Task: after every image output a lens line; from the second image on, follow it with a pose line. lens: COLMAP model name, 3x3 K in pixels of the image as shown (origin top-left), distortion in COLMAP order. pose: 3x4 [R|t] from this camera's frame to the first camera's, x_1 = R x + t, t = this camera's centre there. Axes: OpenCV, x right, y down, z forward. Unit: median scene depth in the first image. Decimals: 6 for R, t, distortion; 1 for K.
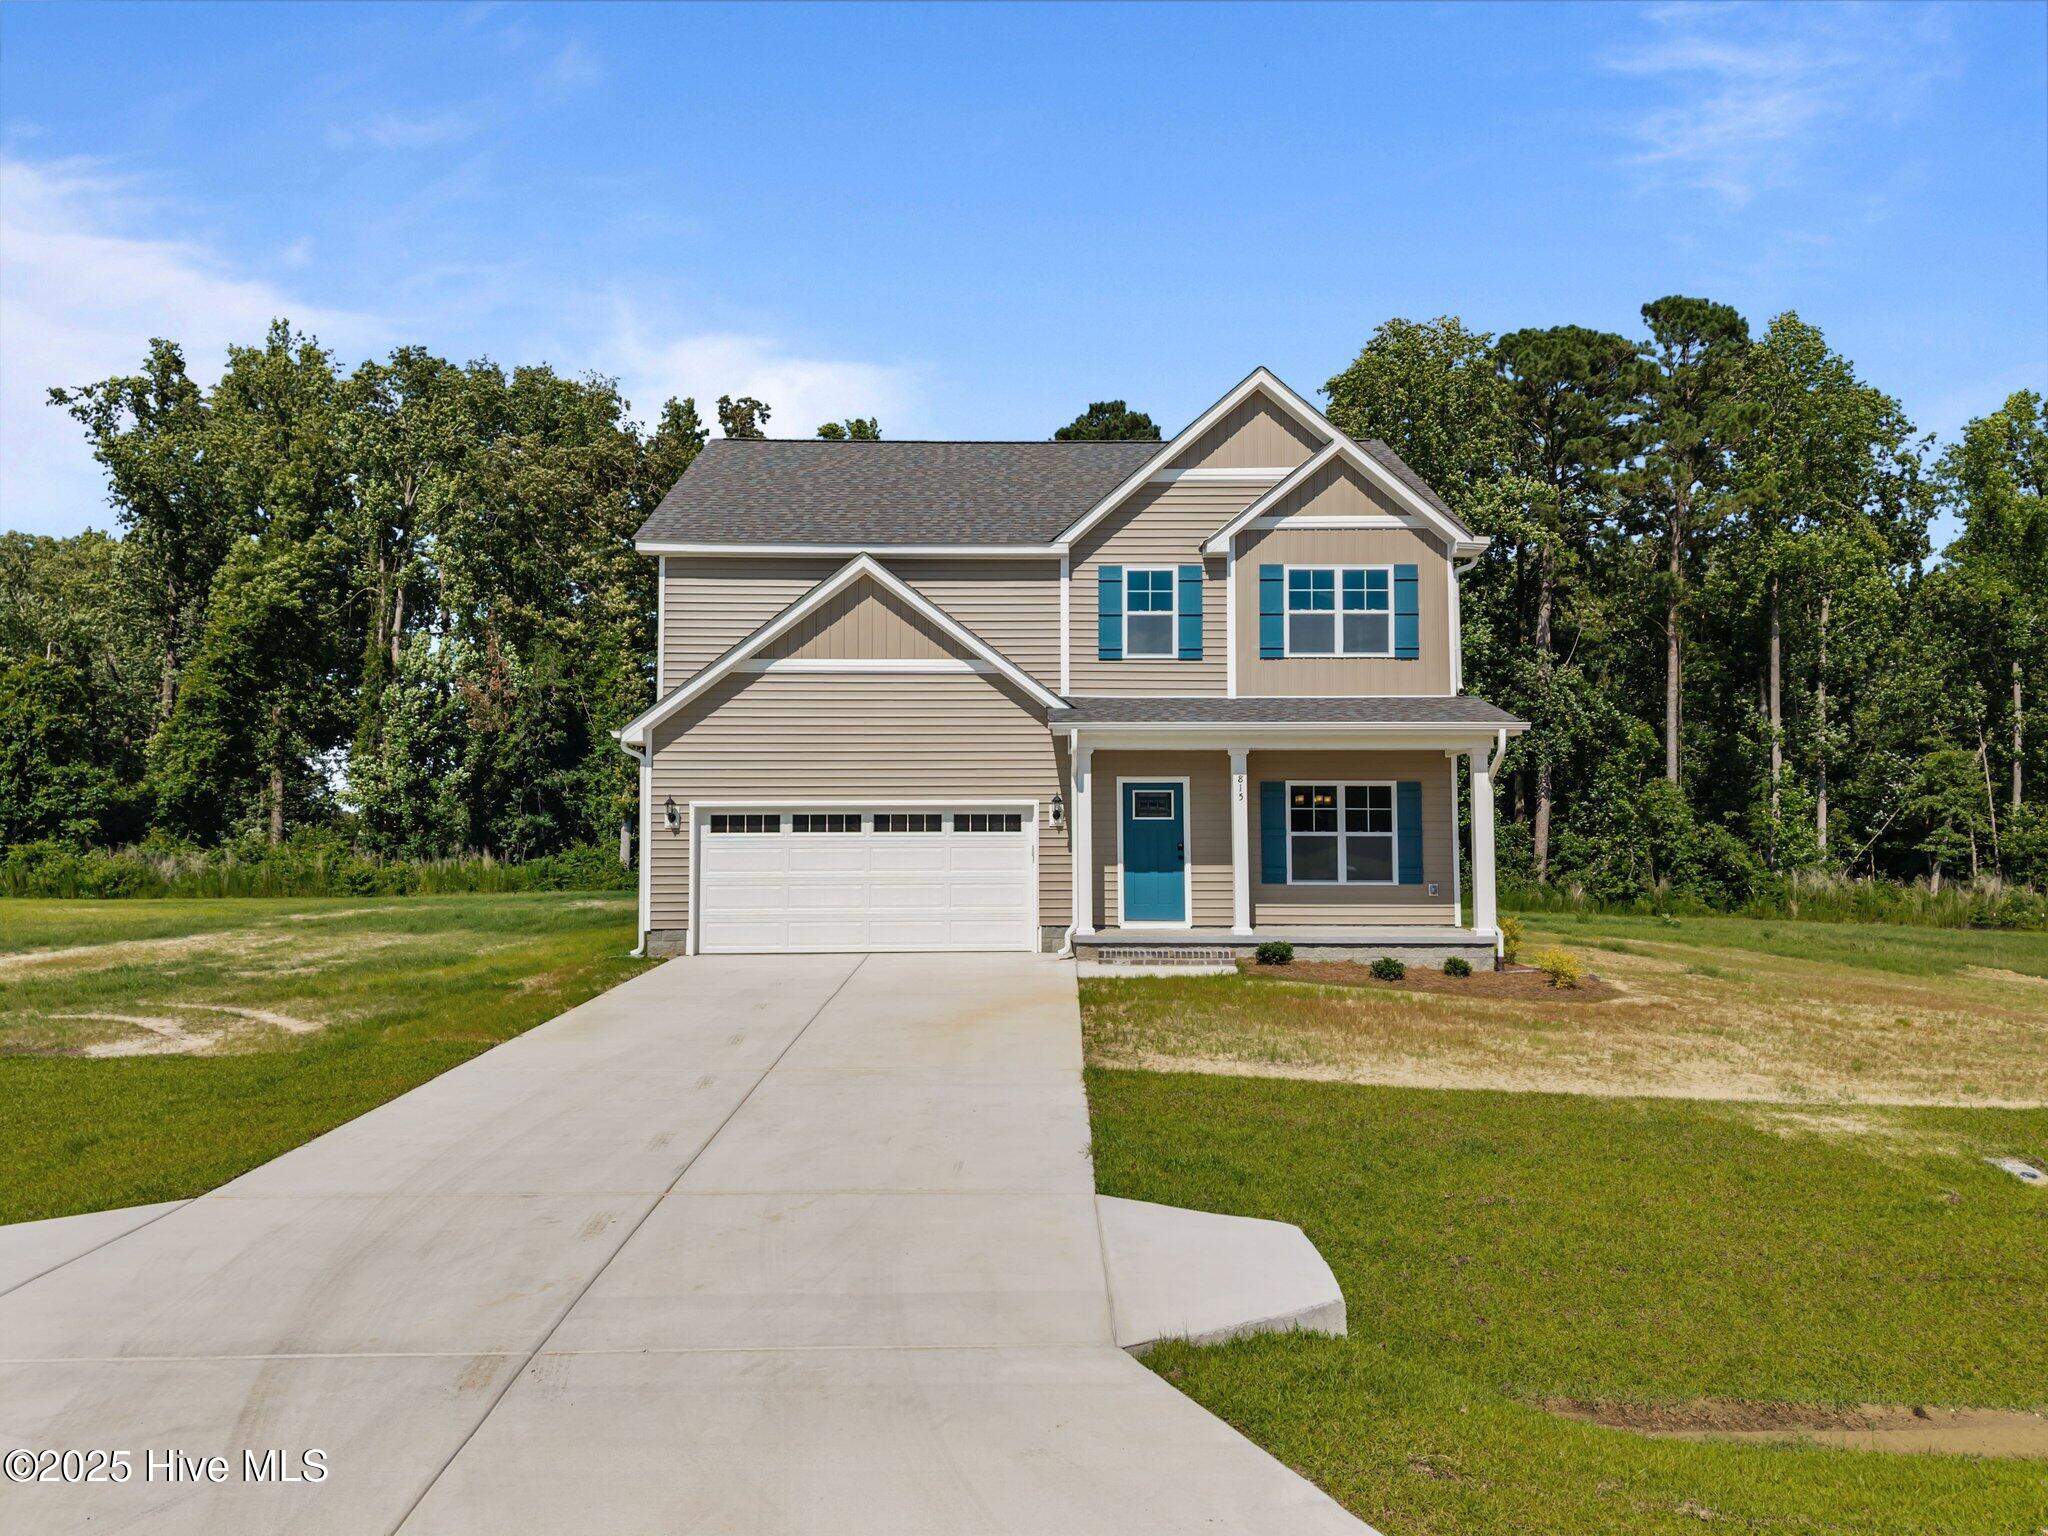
lens RADIAL K [[1357.1, 0, 1018.2], [0, 1357.1, 769.9], [0, 0, 1]] dist [0.065030, -0.067893]
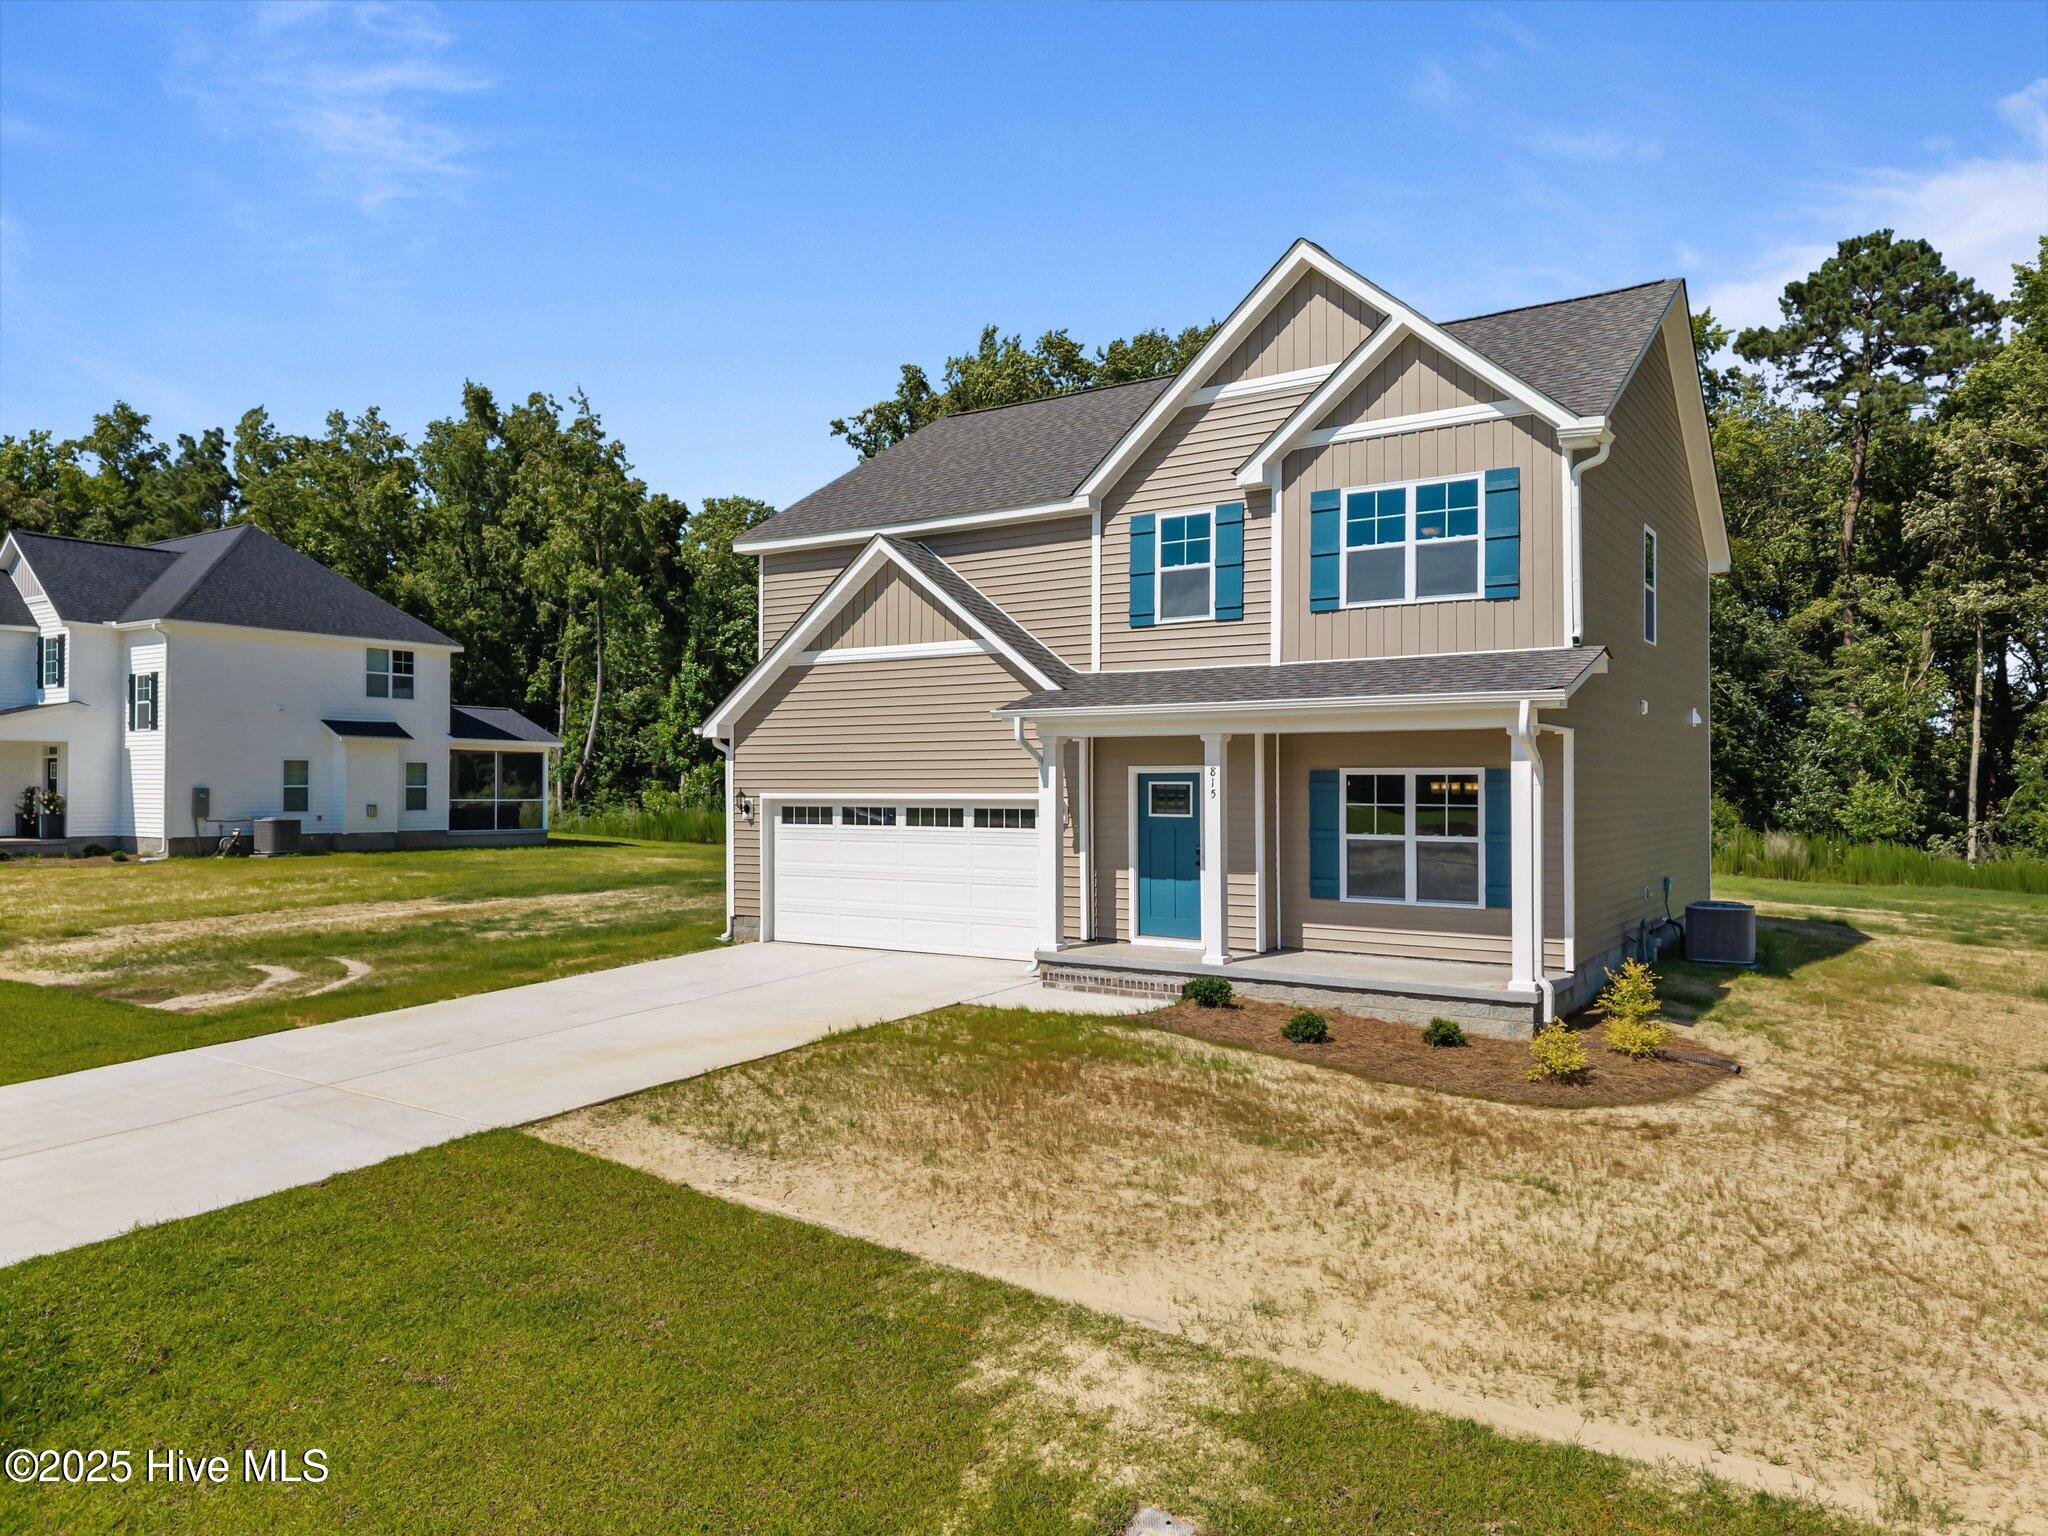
lens RADIAL K [[1364.4, 0, 1019.2], [0, 1364.4, 773.8], [0, 0, 1]] dist [0.070208, -0.089052]
pose [[0.825601, -0.003713, -0.564242, 0.486362], [0.032361, 0.998644, 0.040779, -0.026710], [0.563325, -0.051926, 0.824602, 0.246513]]
